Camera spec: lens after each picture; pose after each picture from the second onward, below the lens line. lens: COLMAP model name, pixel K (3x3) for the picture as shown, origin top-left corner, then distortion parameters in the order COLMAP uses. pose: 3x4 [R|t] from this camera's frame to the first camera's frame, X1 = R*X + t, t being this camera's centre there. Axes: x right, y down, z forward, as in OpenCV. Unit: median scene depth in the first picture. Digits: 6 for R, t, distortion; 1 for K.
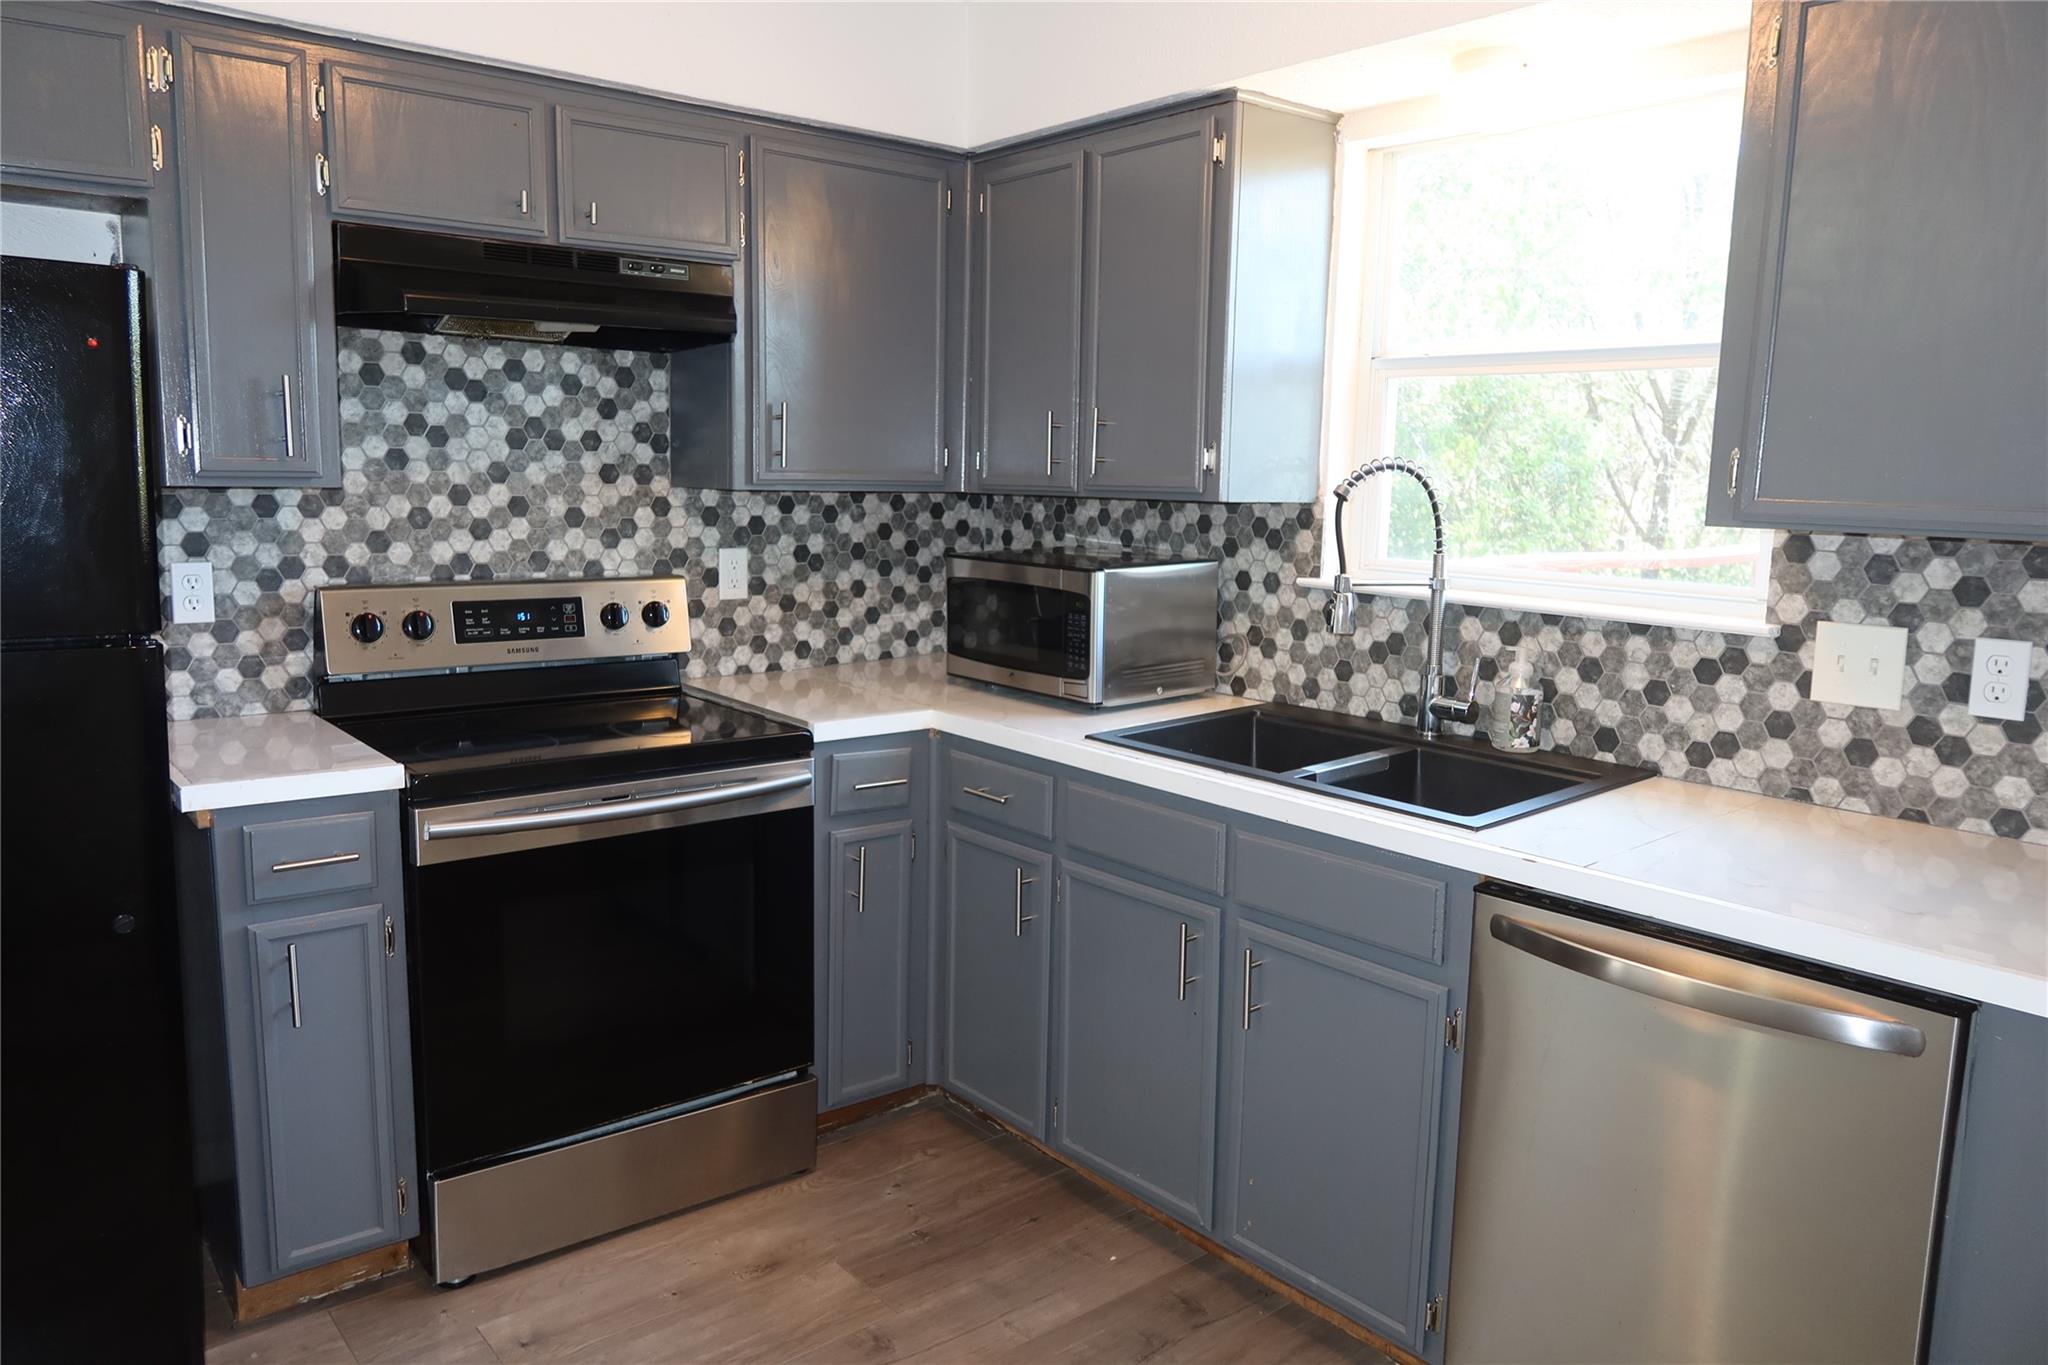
lens RADIAL K [[1425.0, 0, 1005.6], [0, 1425.0, 673.0], [0, 0, 1]] dist [-0.019385, 0.009101]
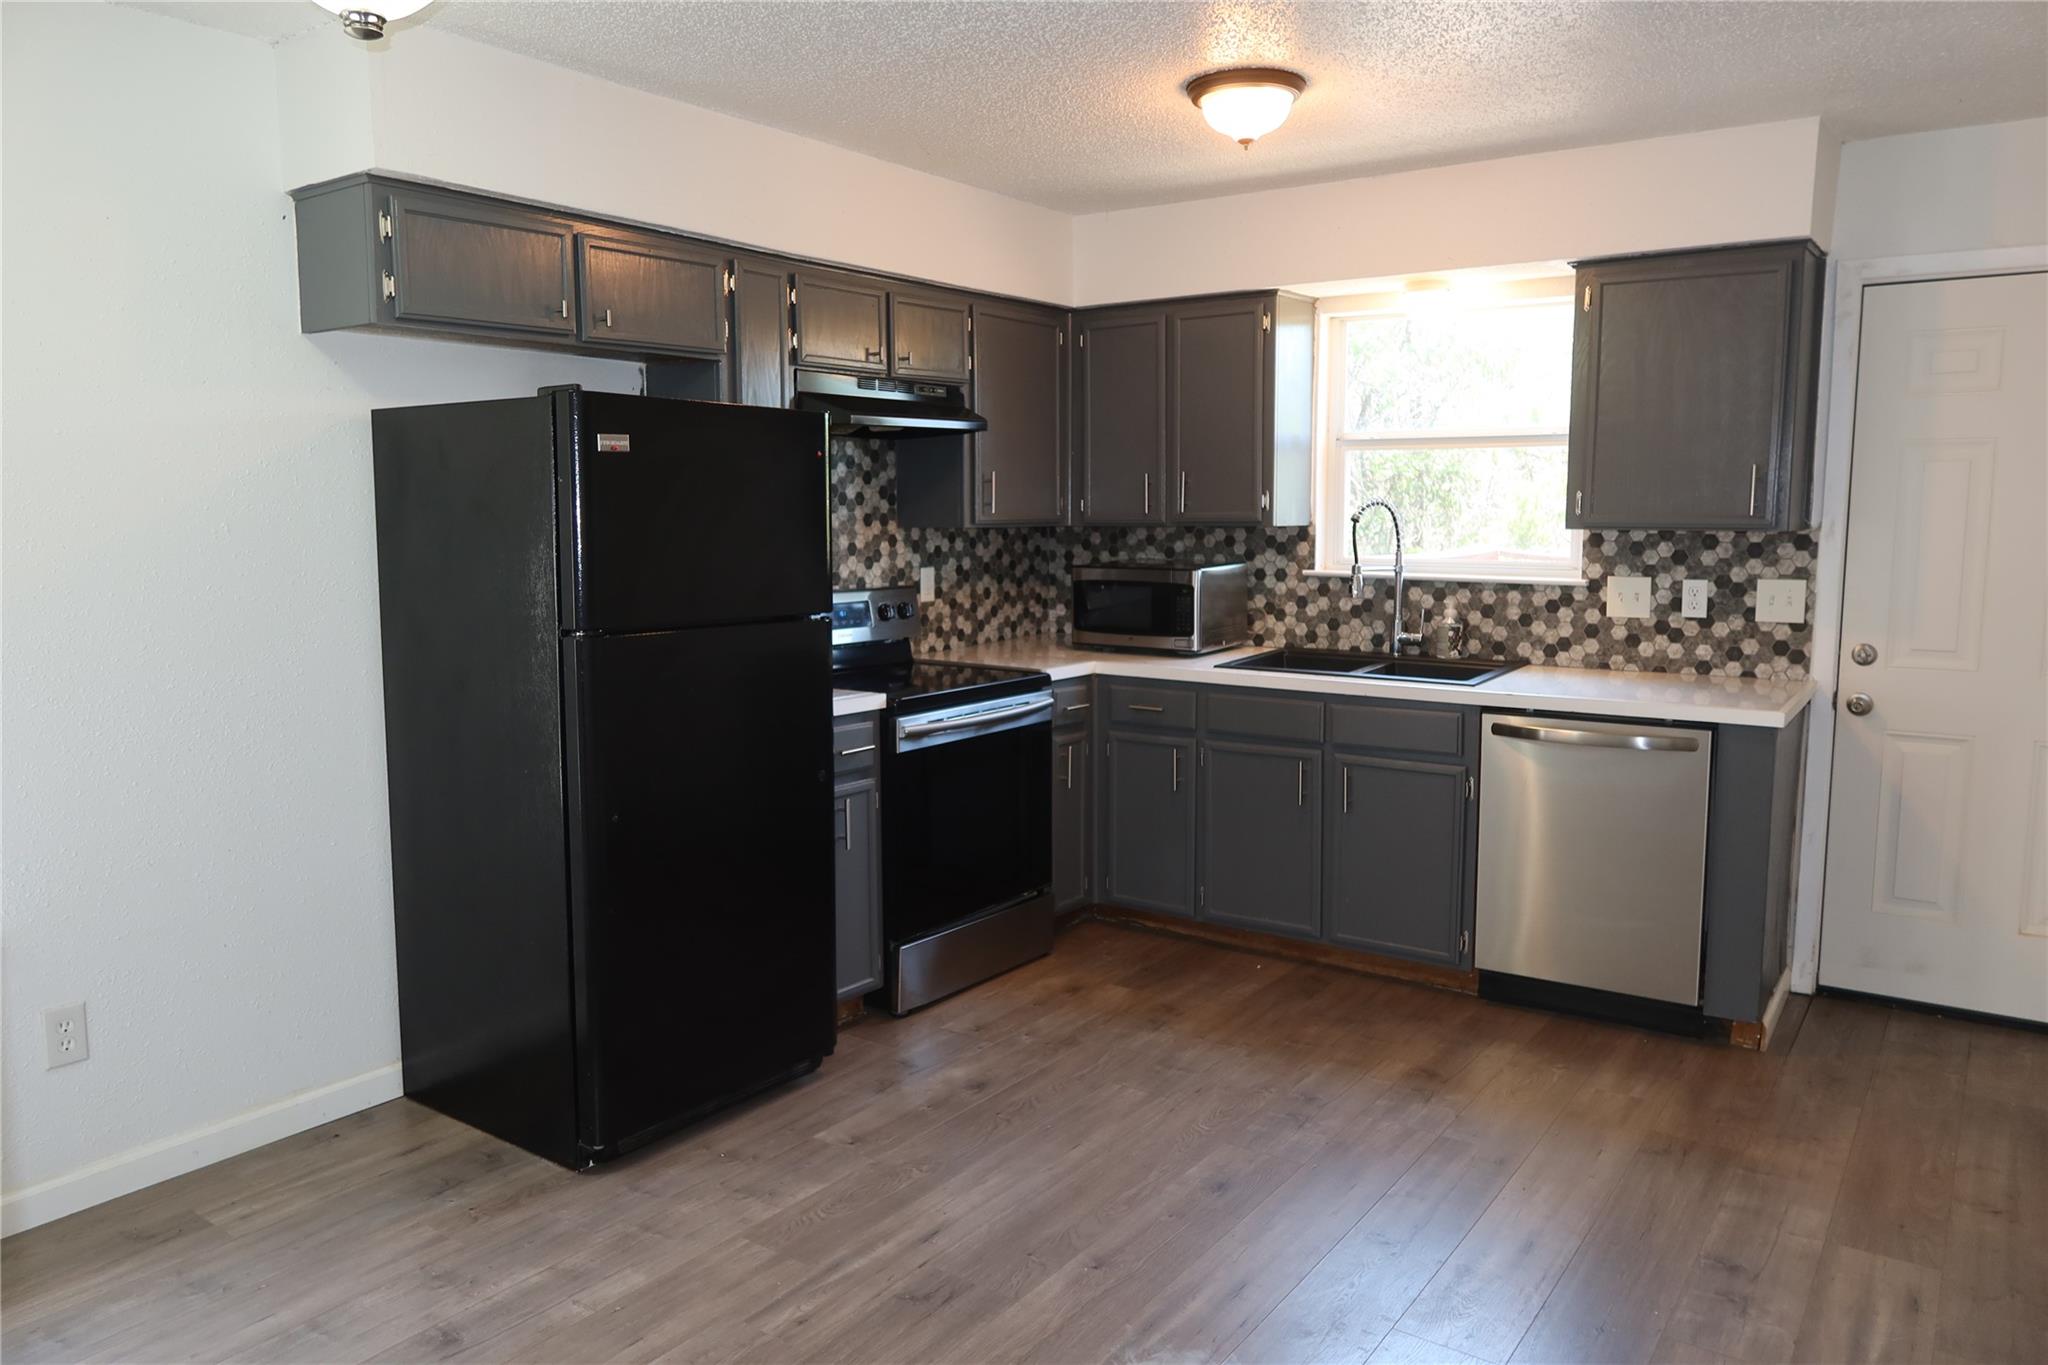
lens RADIAL K [[1425.0, 0, 1012.9], [0, 1425.0, 675.5], [0, 0, 1]] dist [-0.019385, 0.009101]
pose [[0.966918, -0.054758, 0.249141, -0.578714], [0.060472, 0.998052, -0.015330, 0.064731], [-0.247817, 0.029889, 0.968346, -0.561484]]
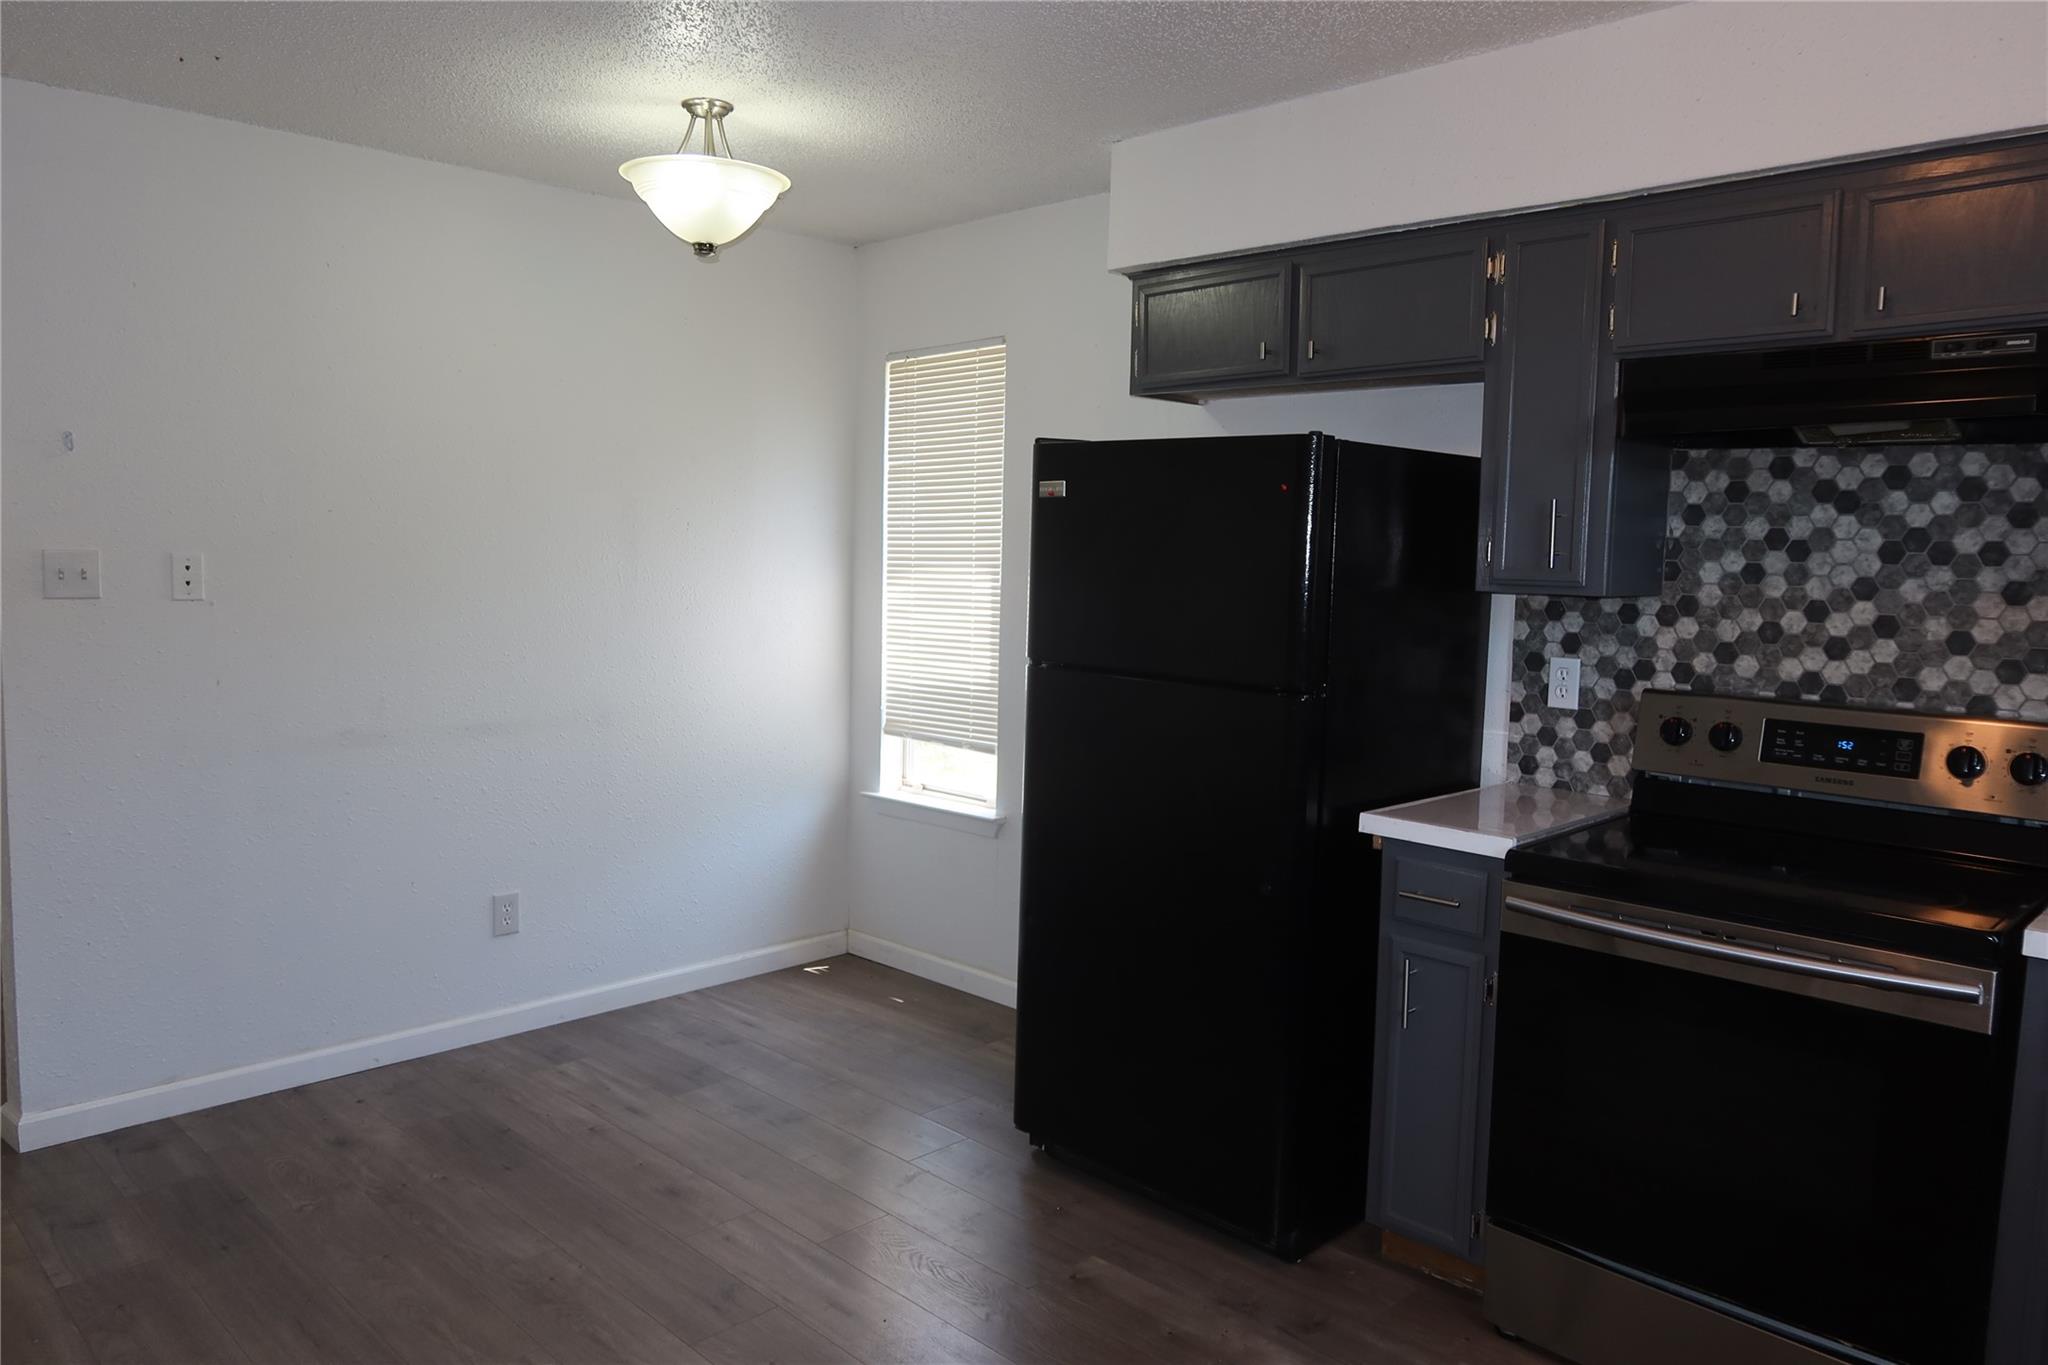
lens RADIAL K [[1425.0, 0, 1017.8], [0, 1425.0, 673.6], [0, 0, 1]] dist [-0.019385, 0.009101]
pose [[0.096301, 0.067452, -0.993064, 0.536614], [-0.160574, 0.985686, 0.051379, -0.049221], [0.982315, 0.154513, 0.105754, 0.397605]]
